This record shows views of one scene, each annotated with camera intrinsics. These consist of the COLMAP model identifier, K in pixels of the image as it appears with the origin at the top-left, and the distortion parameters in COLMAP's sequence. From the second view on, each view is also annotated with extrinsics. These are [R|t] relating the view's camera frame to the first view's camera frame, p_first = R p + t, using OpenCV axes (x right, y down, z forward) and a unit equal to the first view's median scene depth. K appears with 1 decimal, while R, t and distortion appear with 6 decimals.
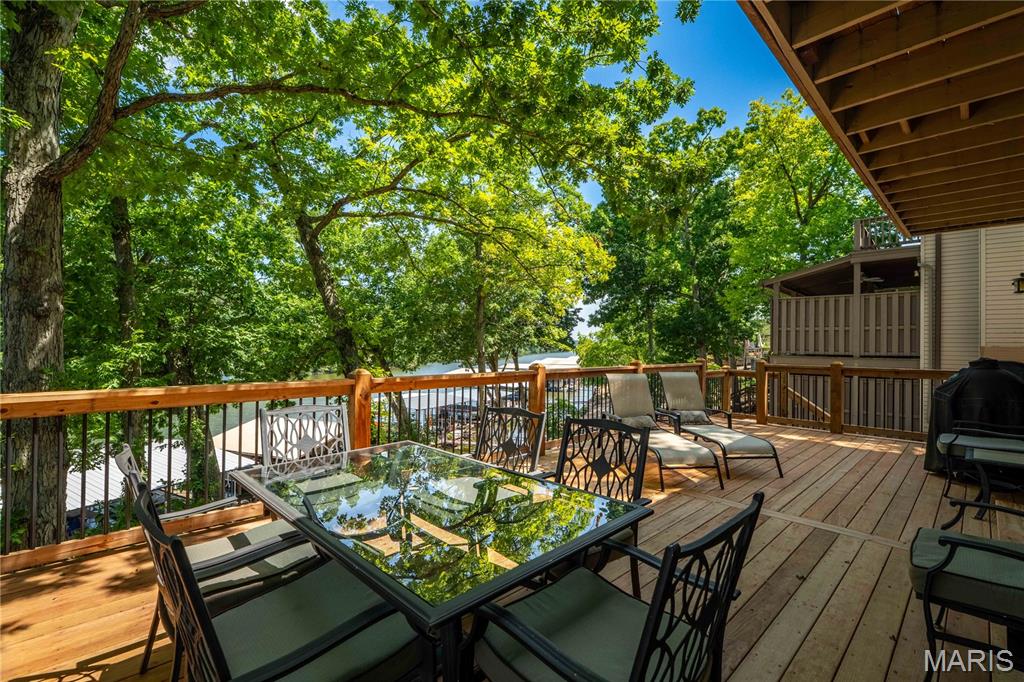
lens RADIAL K [[448.5, 0, 518.9], [0, 448.5, 339.1], [0, 0, 1]] dist [-0.006236, 0.000106]
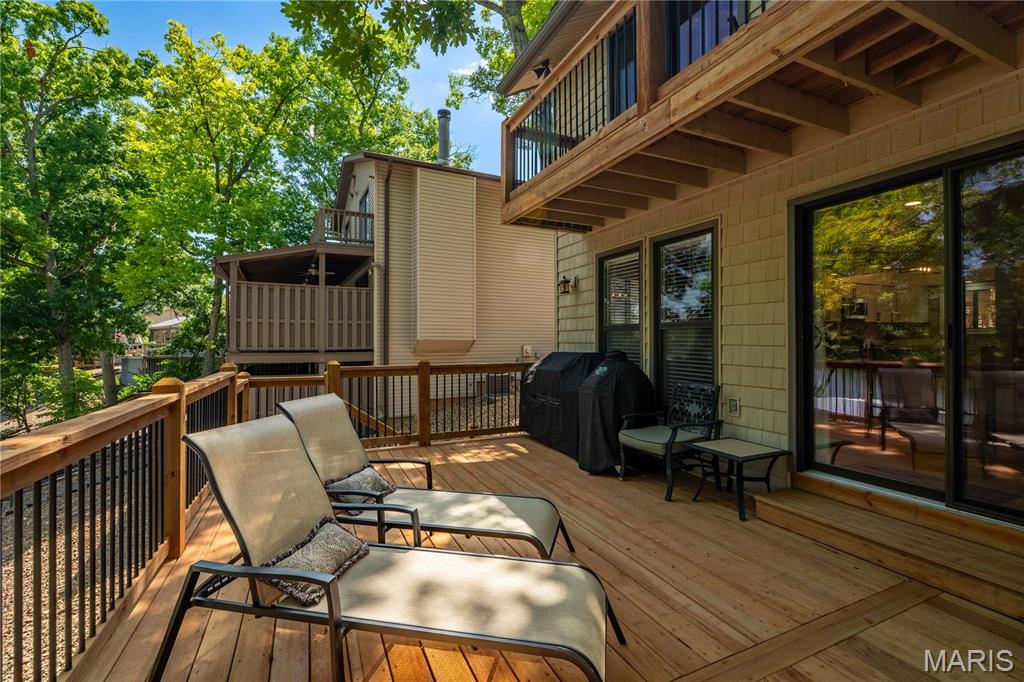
lens RADIAL K [[448.5, 0, 511.8], [0, 448.5, 343.3], [0, 0, 1]] dist [-0.006236, 0.000106]
pose [[0.336083, -0.012892, 0.941744, -0.010036], [-0.006500, 0.999851, 0.016008, 0.003553], [-0.941810, -0.011501, 0.335949, 0.289613]]
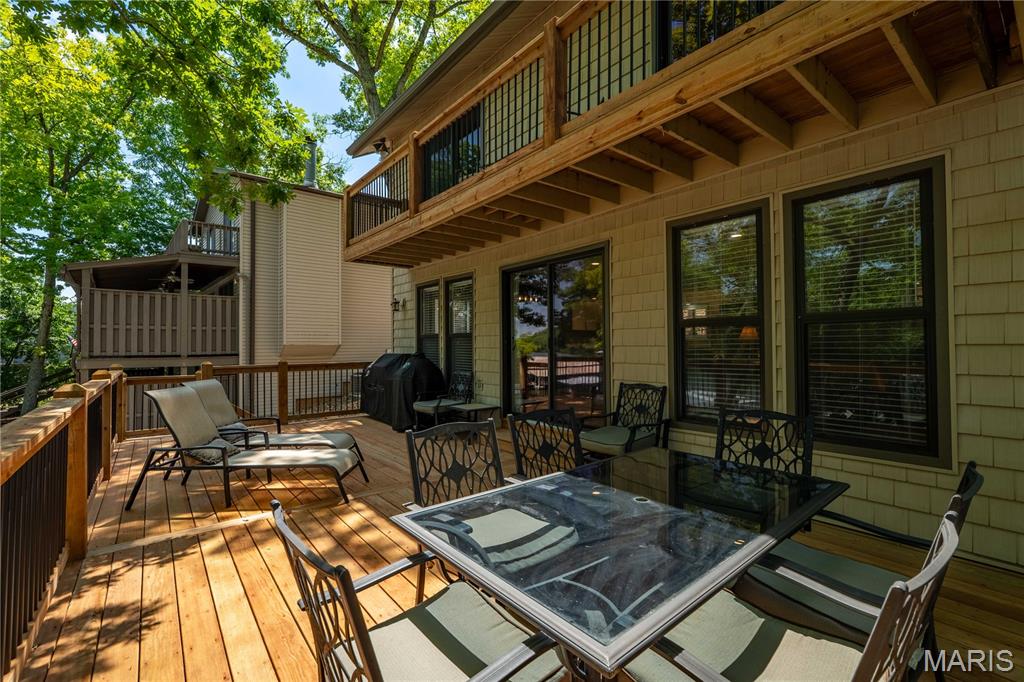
lens RADIAL K [[448.5, 0, 510.2], [0, 448.5, 339.6], [0, 0, 1]] dist [-0.006236, 0.000106]
pose [[0.093787, 0.002011, 0.995590, -0.172498], [-0.004507, 0.999989, -0.001595, 0.000005], [-0.995582, -0.004338, 0.093795, 0.172555]]
